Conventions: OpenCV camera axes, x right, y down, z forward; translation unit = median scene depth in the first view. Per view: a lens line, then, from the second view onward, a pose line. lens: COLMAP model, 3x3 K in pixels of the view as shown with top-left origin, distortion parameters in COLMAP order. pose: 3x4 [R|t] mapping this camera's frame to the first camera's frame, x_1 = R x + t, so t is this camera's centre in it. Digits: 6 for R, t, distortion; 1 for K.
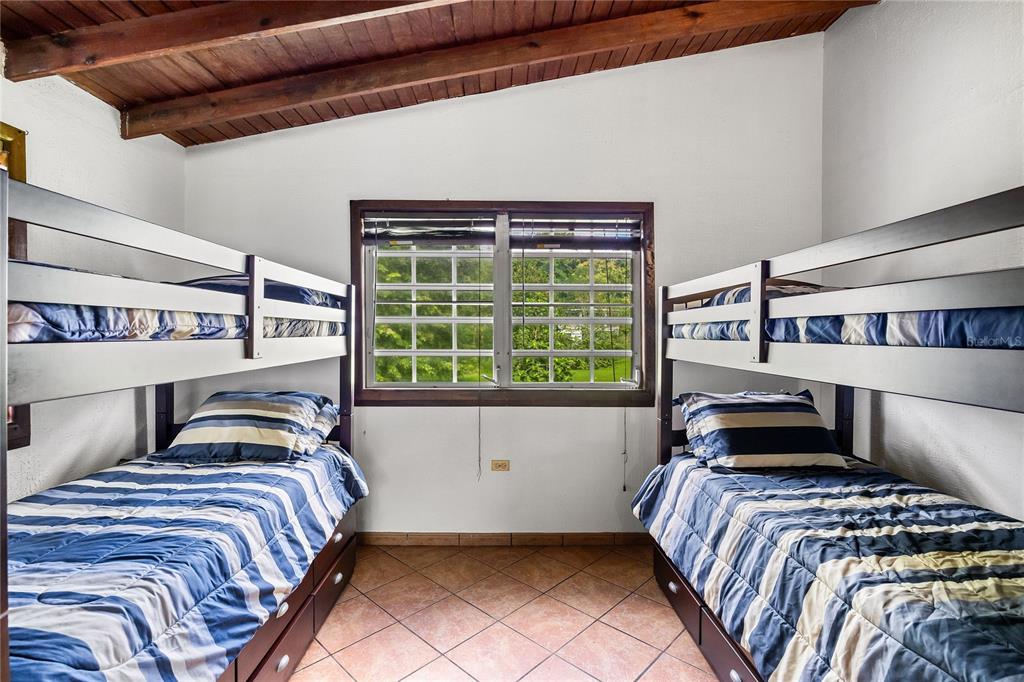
lens RADIAL K [[474.3, 0, 509.8], [0, 474.3, 342.6], [0, 0, 1]] dist [-0.015355, -0.000626]
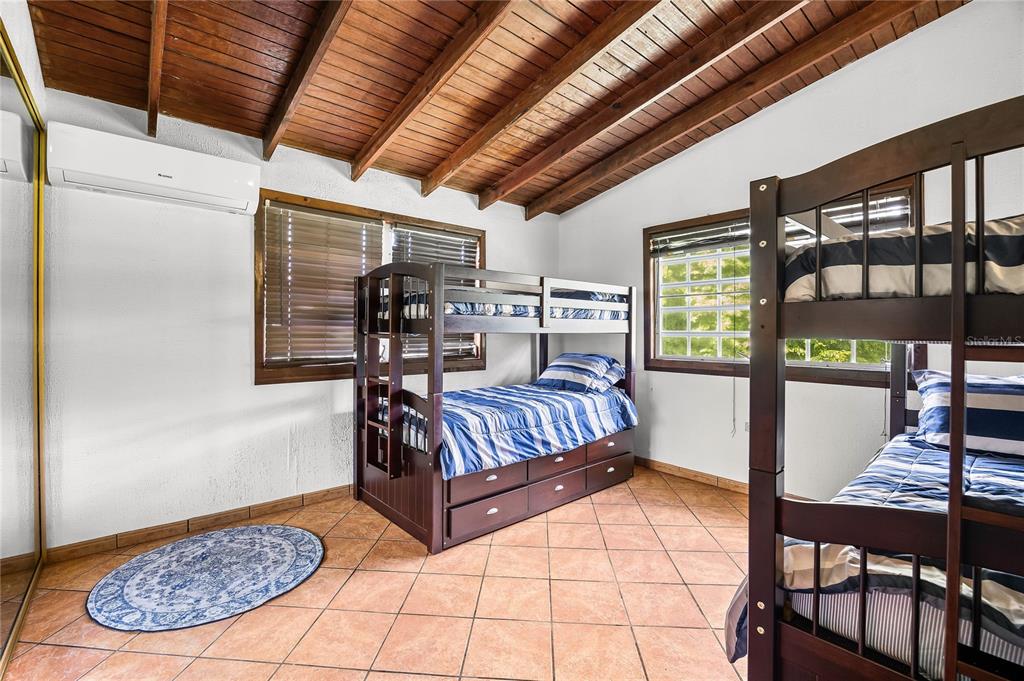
lens RADIAL K [[445.4, 0, 512.0], [0, 445.4, 340.5], [0, 0, 1]] dist [-0.036691, 0.000082]
pose [[0.643610, 0.009929, -0.765289, 0.567346], [-0.014253, 0.999898, 0.000986, 0.061353], [0.765221, 0.010274, 0.643686, -0.232674]]
